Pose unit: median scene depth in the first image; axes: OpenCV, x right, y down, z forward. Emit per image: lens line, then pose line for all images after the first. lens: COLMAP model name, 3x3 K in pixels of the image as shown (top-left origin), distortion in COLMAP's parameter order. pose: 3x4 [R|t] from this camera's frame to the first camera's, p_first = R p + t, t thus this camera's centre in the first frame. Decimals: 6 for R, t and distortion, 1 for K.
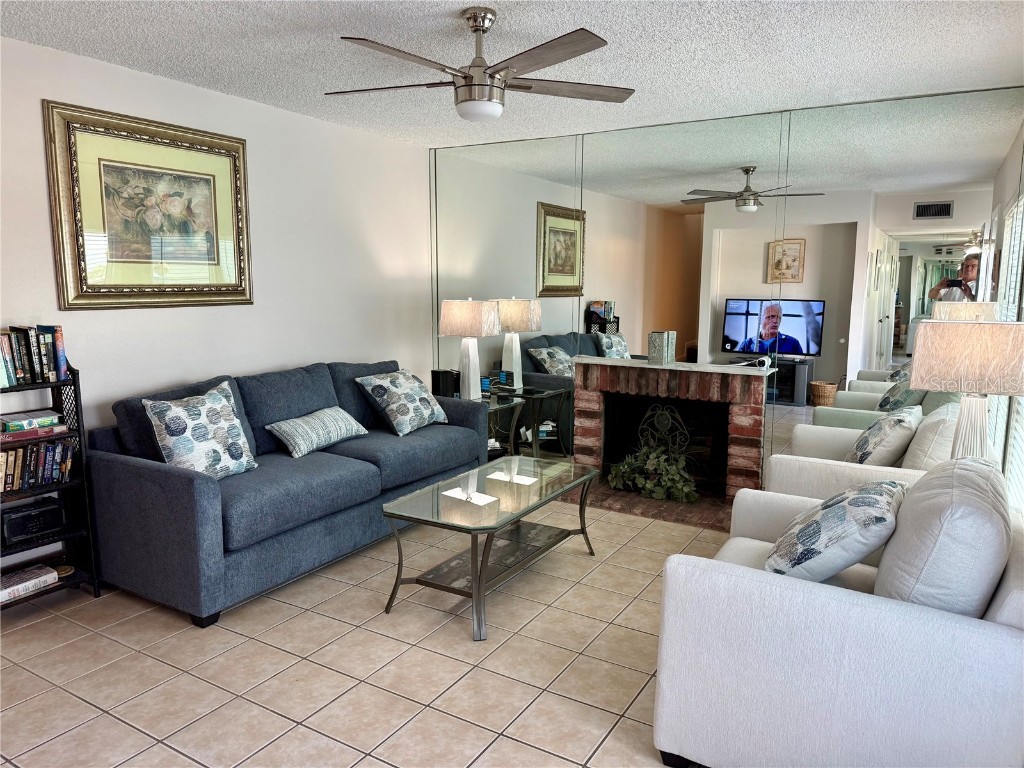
lens RADIAL K [[722.5, 0, 487.9], [0, 722.5, 370.3], [0, 0, 1]] dist [0.065685, -0.080294]
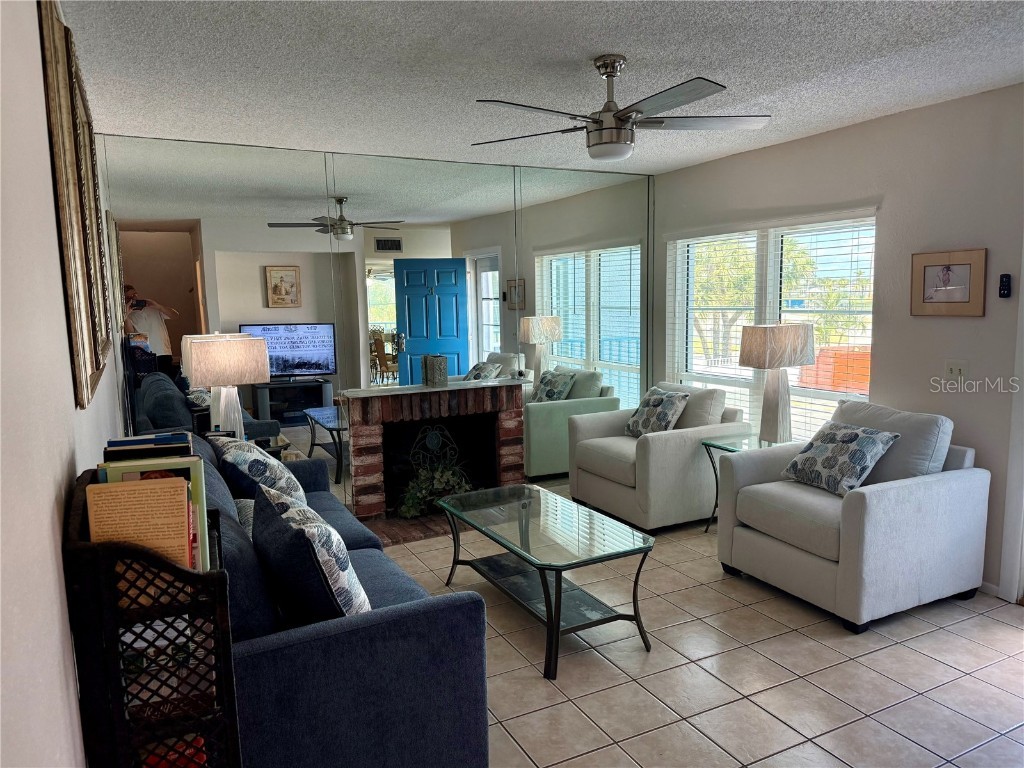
lens RADIAL K [[722.5, 0, 520.9], [0, 722.5, 380.5], [0, 0, 1]] dist [0.065685, -0.080294]
pose [[0.518782, -0.120059, 0.846434, -0.583724], [0.131630, 0.989501, 0.059676, -0.063717], [-0.844712, 0.080458, 0.529139, 0.341563]]
